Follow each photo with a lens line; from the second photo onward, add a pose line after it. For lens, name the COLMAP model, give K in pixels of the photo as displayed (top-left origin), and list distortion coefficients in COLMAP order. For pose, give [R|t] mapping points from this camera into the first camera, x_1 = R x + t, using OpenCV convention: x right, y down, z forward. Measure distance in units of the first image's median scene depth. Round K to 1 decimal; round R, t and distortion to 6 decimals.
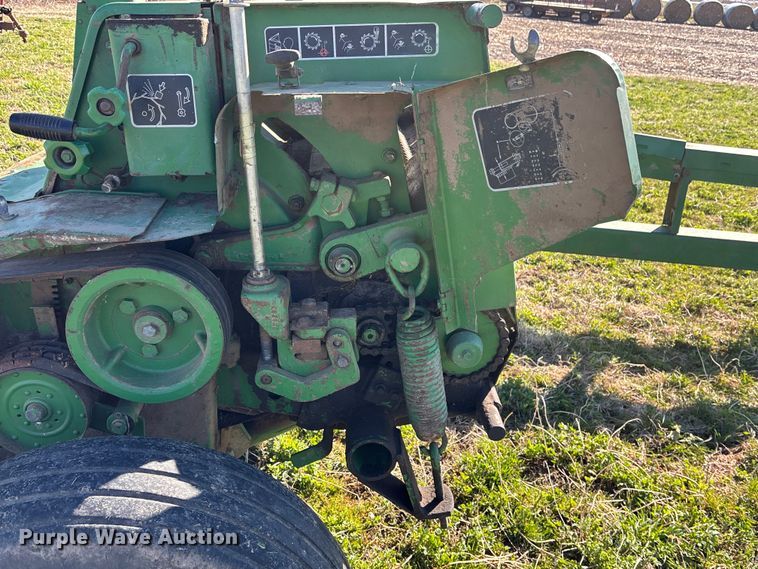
lens RADIAL K [[672.7, 0, 380.8], [0, 672.7, 265.4], [0, 0, 1]] dist [0.051476, -0.077976]
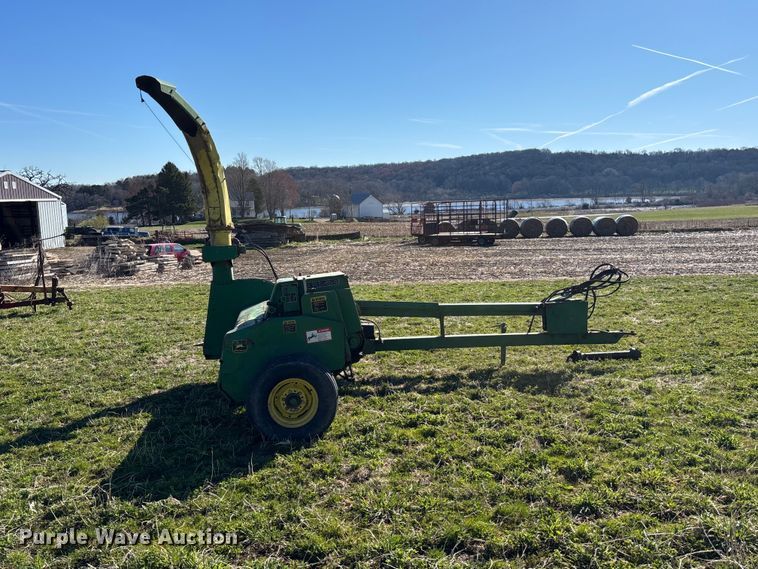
lens RADIAL K [[671.4, 0, 379.0], [0, 671.4, 284.5], [0, 0, 1]] dist [0.014655, 0.013370]
pose [[0.989148, -0.115770, 0.090460, -0.054144], [0.137538, 0.946152, -0.293052, 0.764548], [-0.051663, 0.302313, 0.951808, -2.410887]]
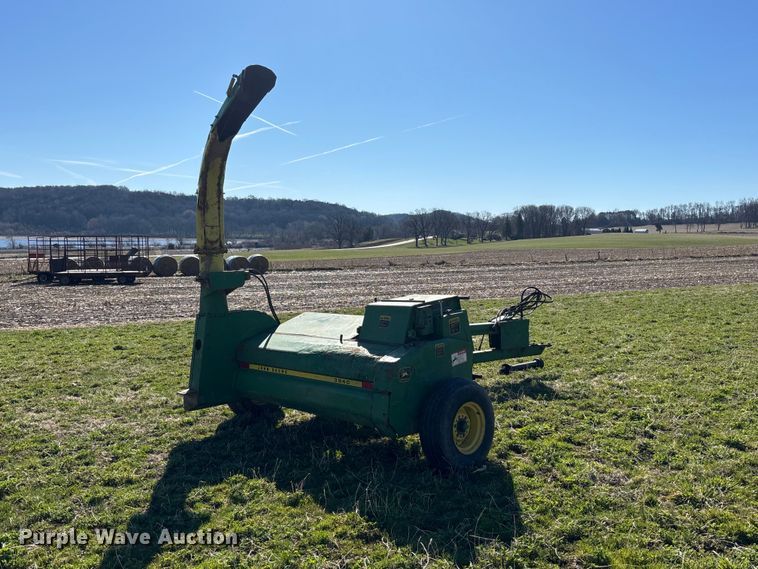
lens RADIAL K [[671.4, 0, 379.0], [0, 671.4, 284.5], [0, 0, 1]] dist [0.014655, 0.013370]
pose [[0.746635, -0.116808, 0.654899, -2.259376], [0.321693, 0.925099, -0.201754, 0.244614], [-0.582280, 0.361313, 0.728288, -1.530677]]
